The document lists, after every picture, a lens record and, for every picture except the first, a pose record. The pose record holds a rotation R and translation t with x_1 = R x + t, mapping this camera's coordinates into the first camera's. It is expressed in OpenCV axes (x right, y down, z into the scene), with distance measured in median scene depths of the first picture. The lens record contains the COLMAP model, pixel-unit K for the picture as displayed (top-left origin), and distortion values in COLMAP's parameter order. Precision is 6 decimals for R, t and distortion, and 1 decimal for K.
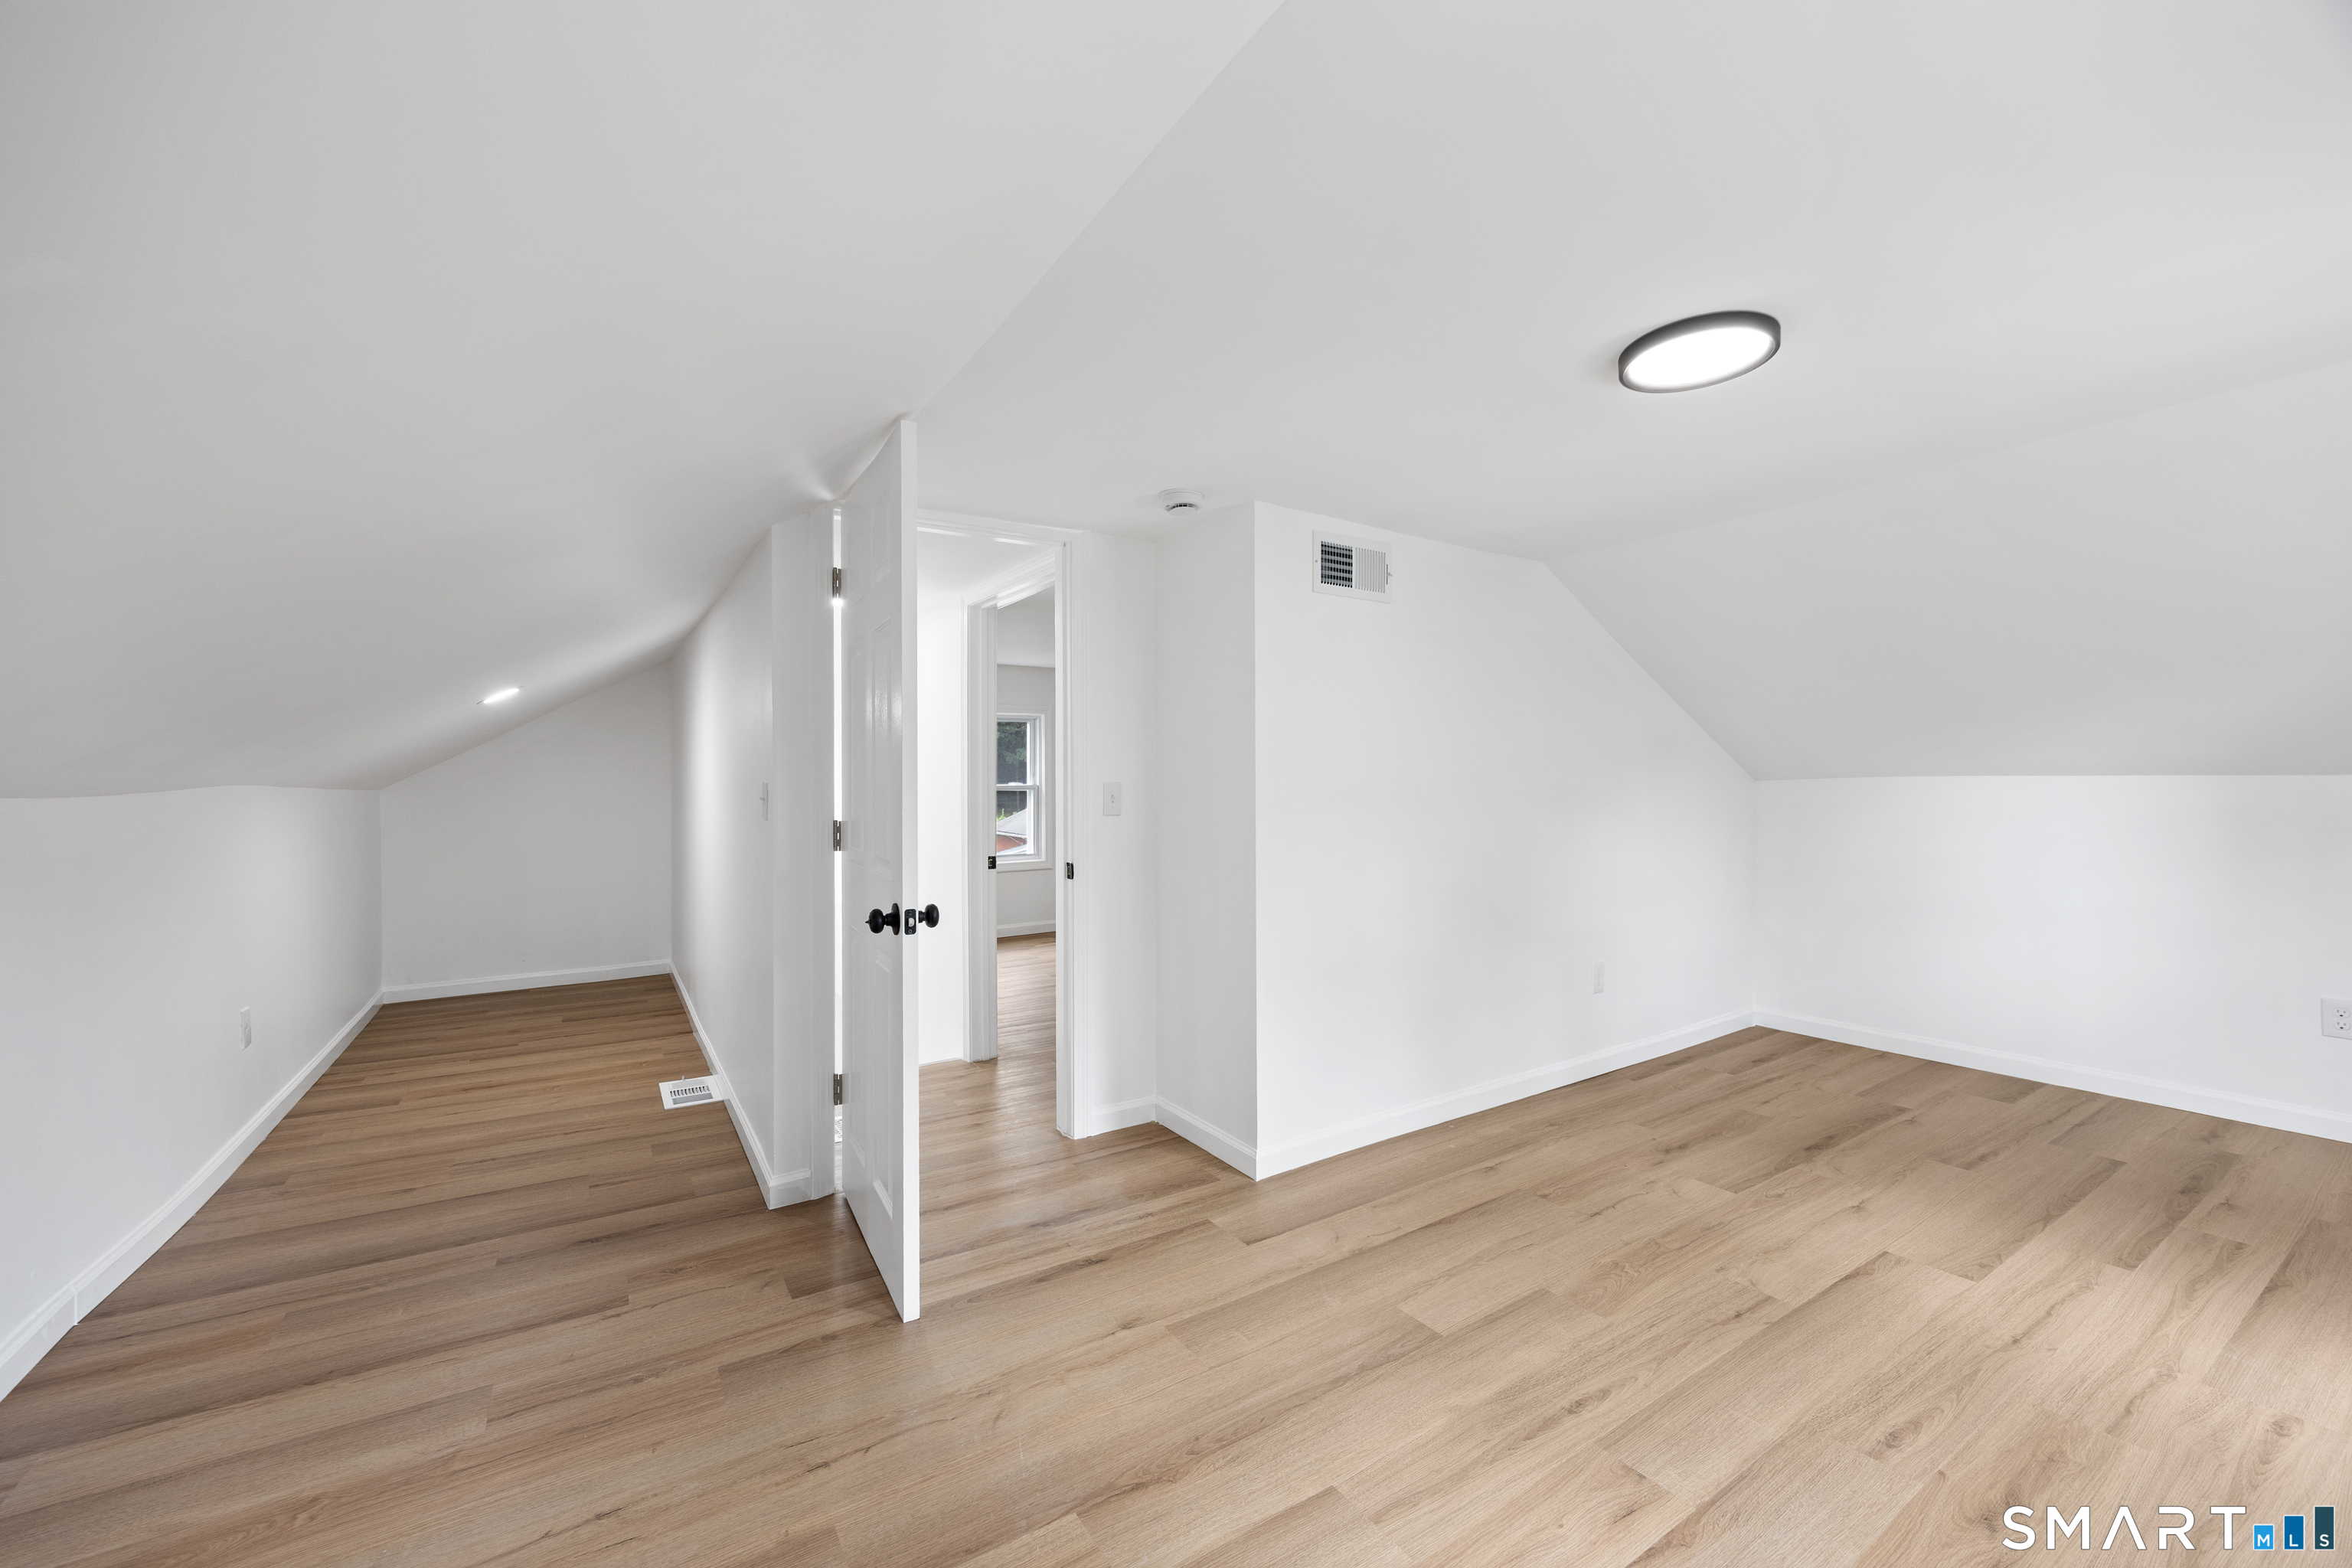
lens RADIAL K [[924.6, 0, 1149.2], [0, 924.6, 779.3], [0, 0, 1]] dist [0.000578, 0.000155]
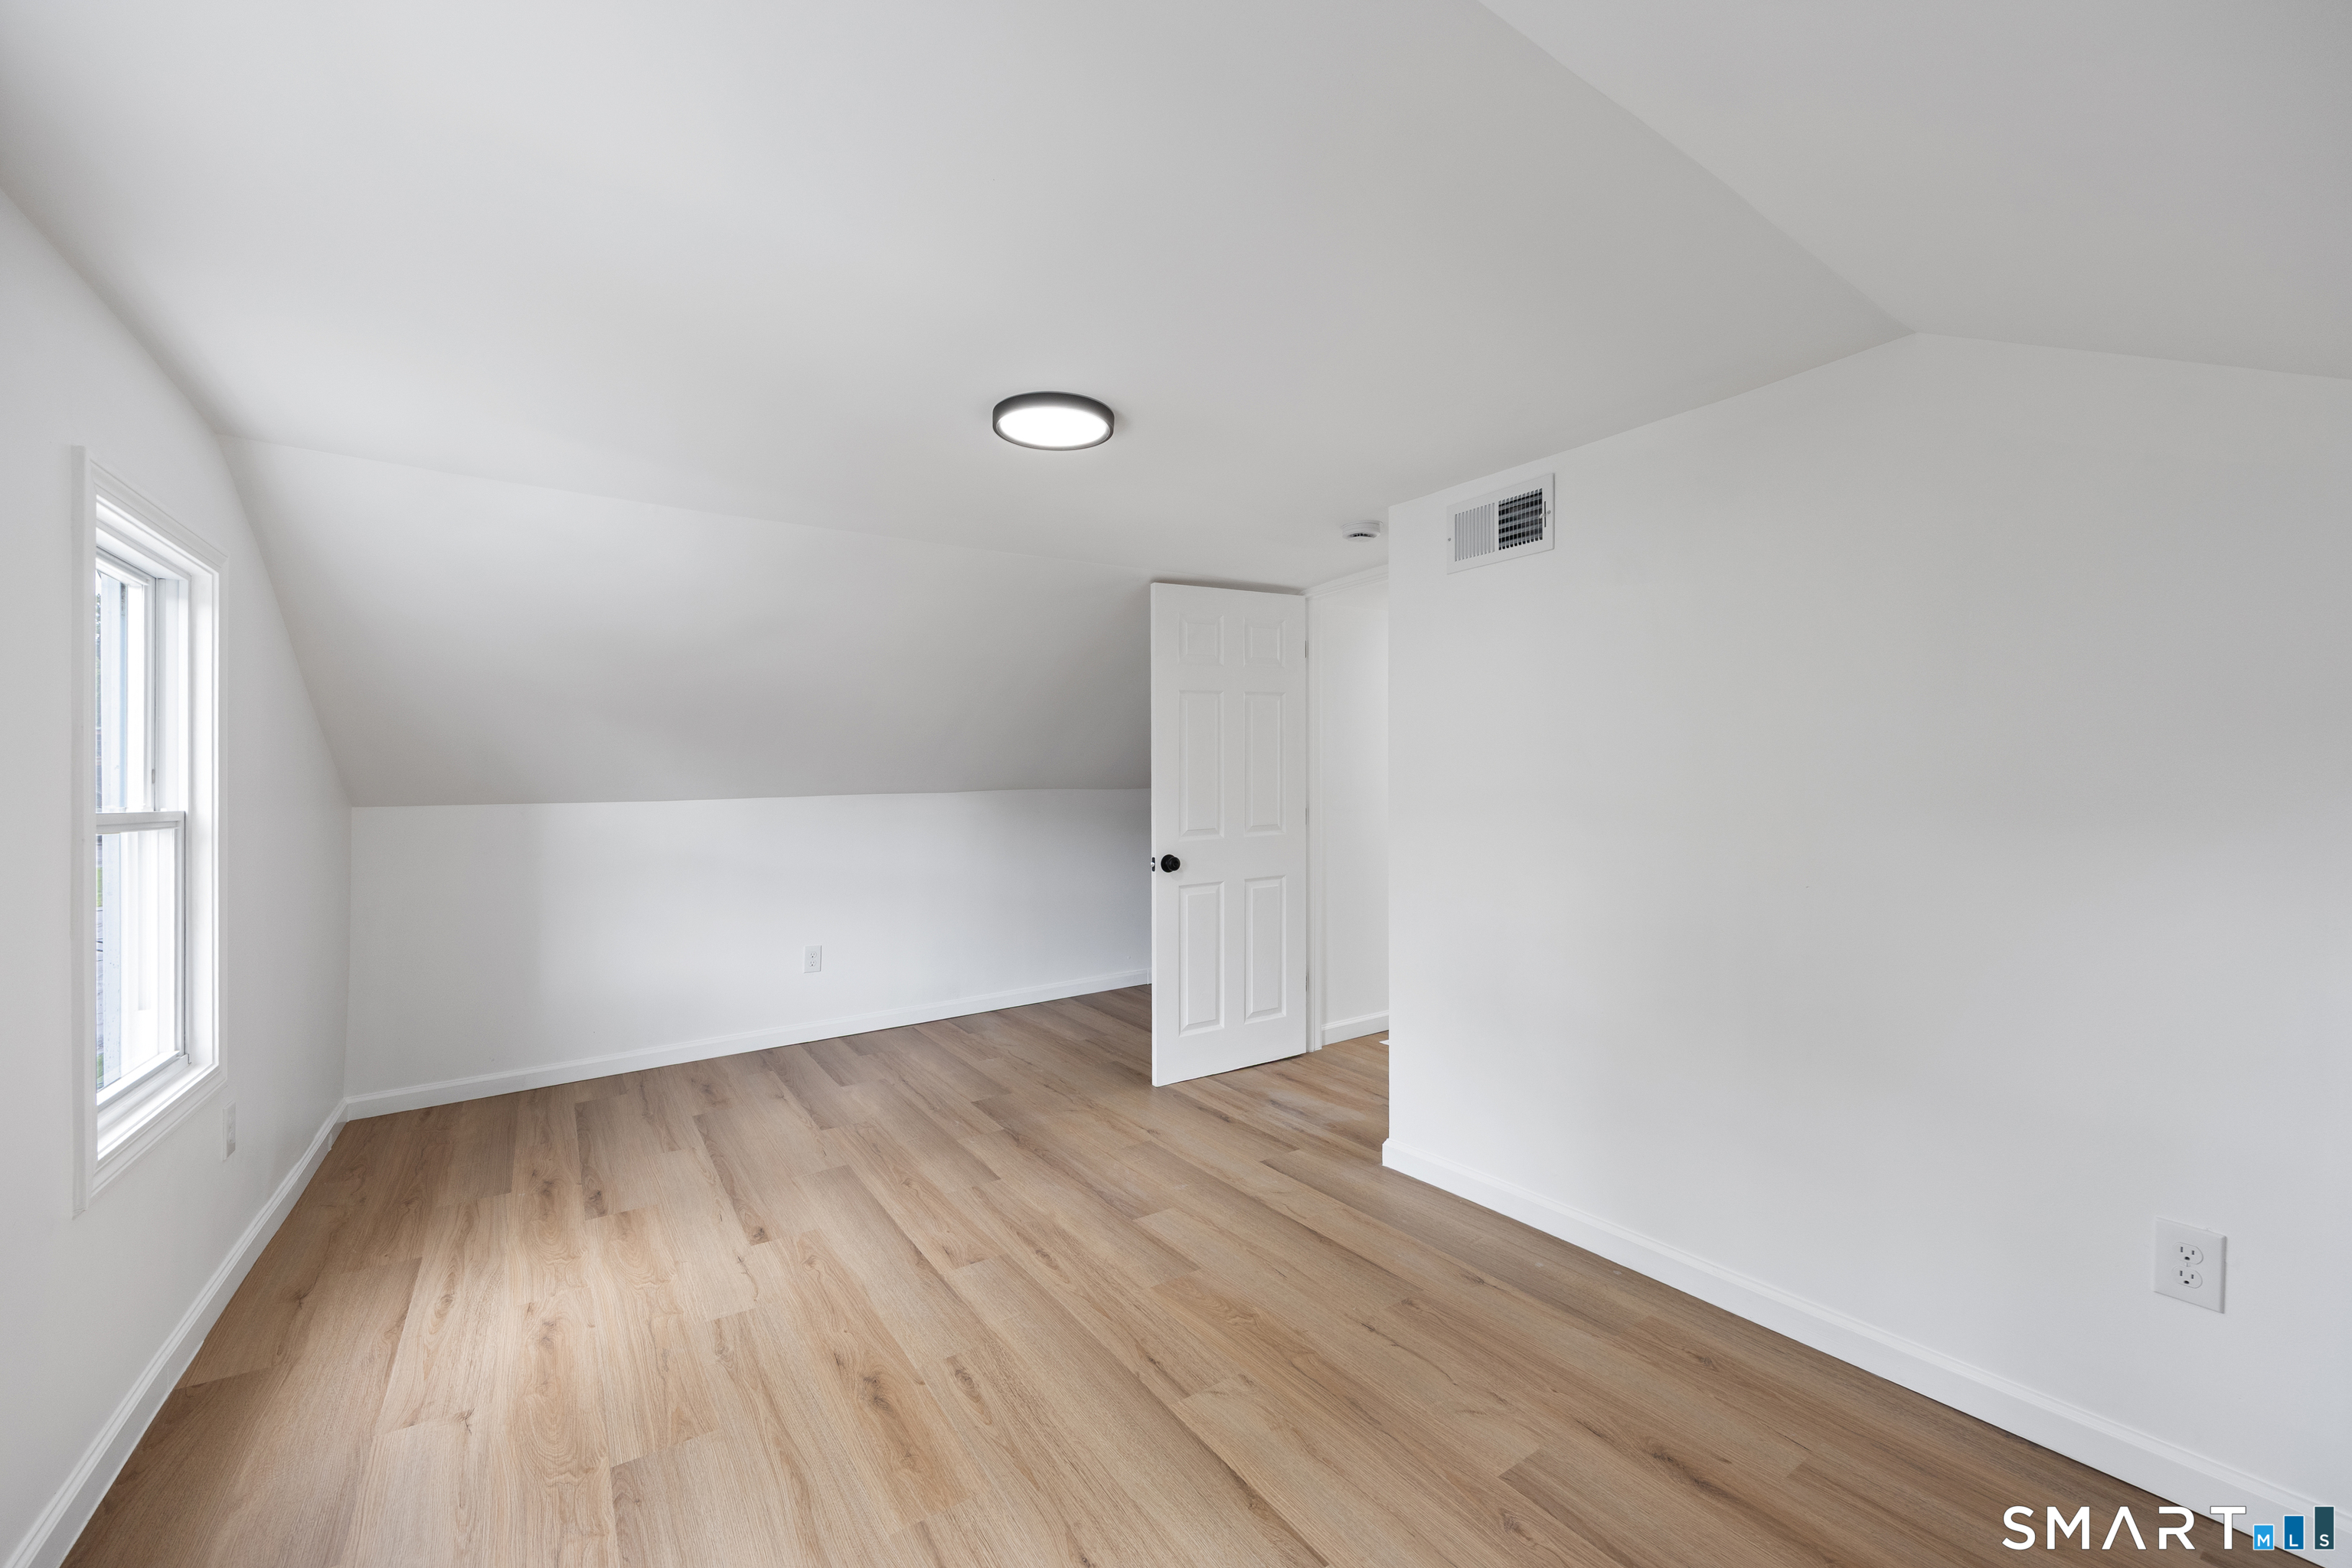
lens RADIAL K [[958.5, 0, 1174.3], [0, 958.5, 778.7], [0, 0, 1]] dist [0.000449, -0.000120]
pose [[0.022811, 0.003262, -0.999734, 1.361558], [0.032027, 0.999479, 0.003992, -0.017457], [0.999227, -0.032109, 0.022695, 0.857277]]
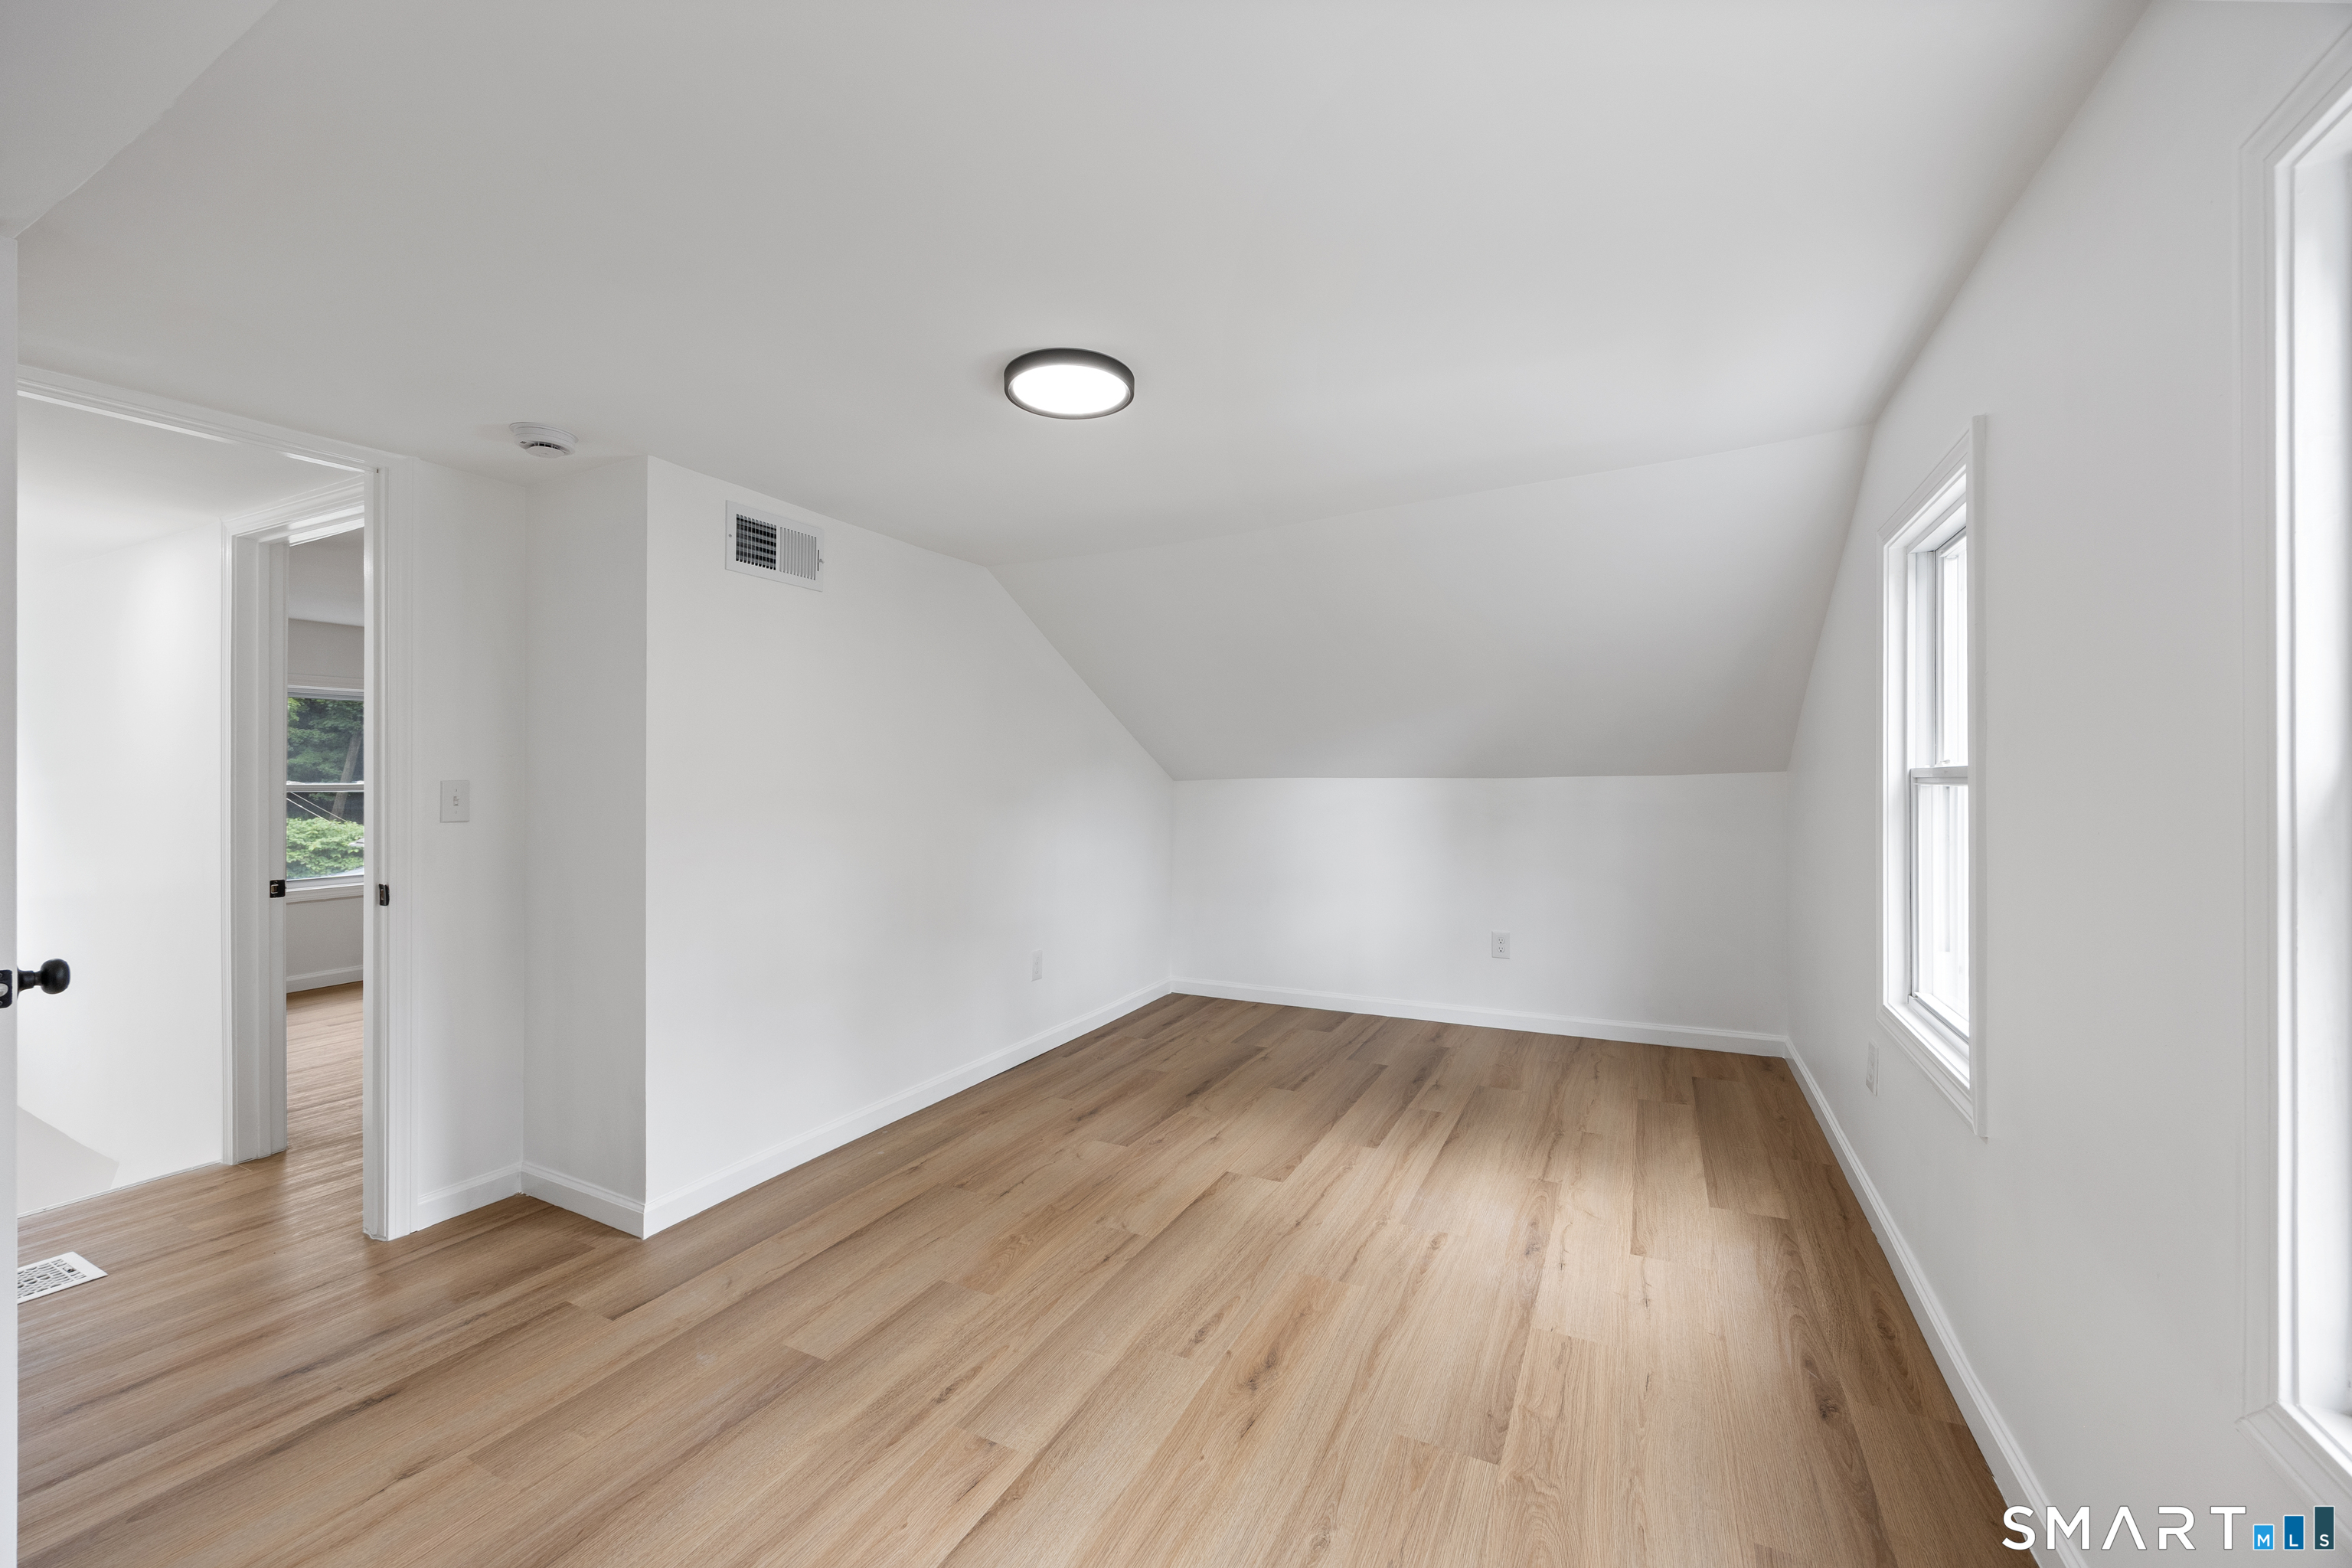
lens RADIAL K [[933.4, 0, 1171.8], [0, 933.4, 784.9], [0, 0, 1]] dist [-0.000754, 0.000421]
pose [[0.860243, 0.001403, 0.509882, 0.108545], [-0.005011, 0.999971, 0.005702, -0.000288], [-0.509859, -0.007460, 0.860225, -0.005274]]
